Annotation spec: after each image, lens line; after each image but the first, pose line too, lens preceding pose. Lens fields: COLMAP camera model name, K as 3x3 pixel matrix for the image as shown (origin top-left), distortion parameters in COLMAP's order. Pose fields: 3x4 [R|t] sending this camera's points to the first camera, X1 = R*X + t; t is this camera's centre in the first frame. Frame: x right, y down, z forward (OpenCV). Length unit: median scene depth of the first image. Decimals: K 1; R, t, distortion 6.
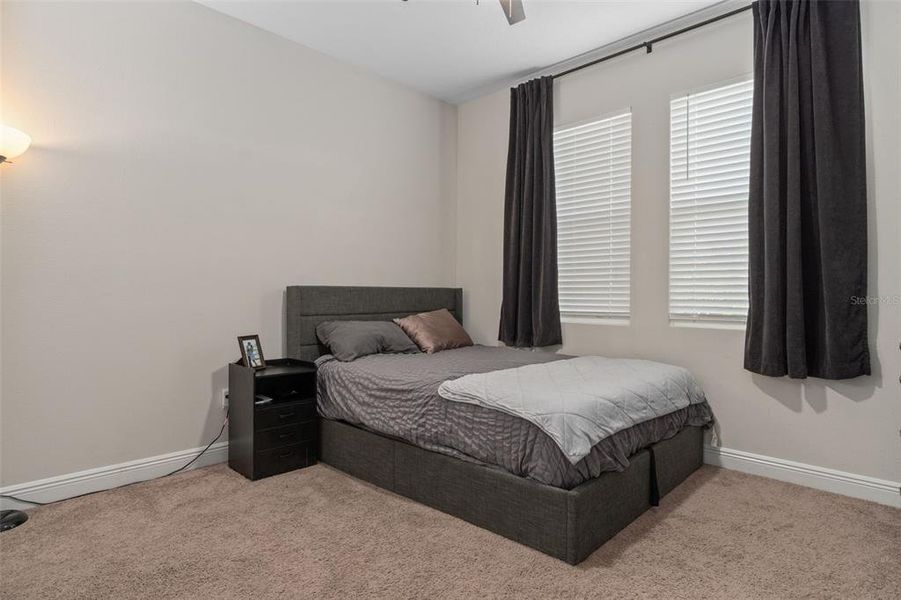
lens RADIAL K [[488.3, 0, 451.1], [0, 488.3, 292.3], [0, 0, 1]] dist [-0.001680, -0.000807]
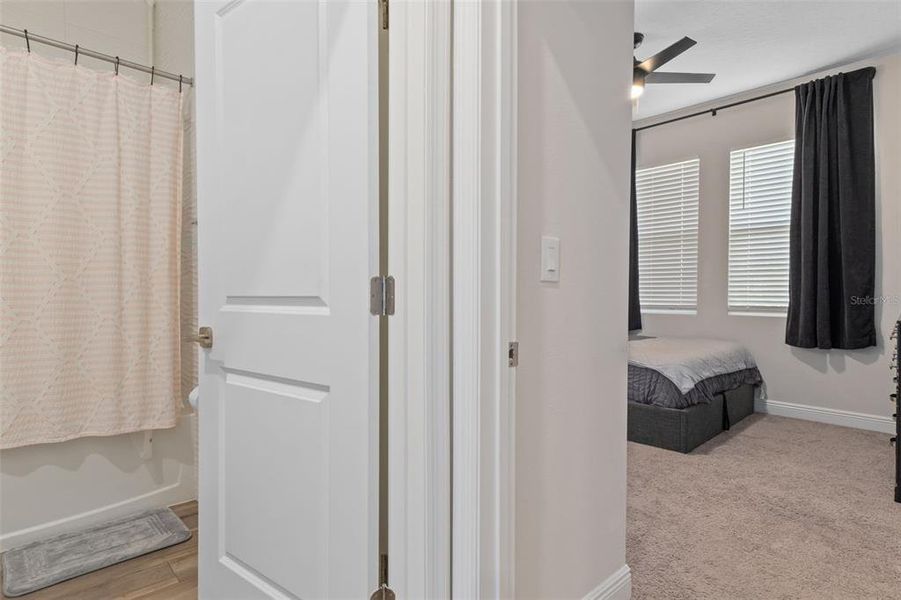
lens RADIAL K [[467.1, 0, 450.5], [0, 467.1, 300.0], [0, 0, 1]] dist [0.000480, 0.000002]
pose [[0.998692, 0.000168, -0.051129, -0.327583], [0.000767, 0.999833, 0.018259, 0.002579], [0.051123, -0.018274, 0.998525, -0.439365]]
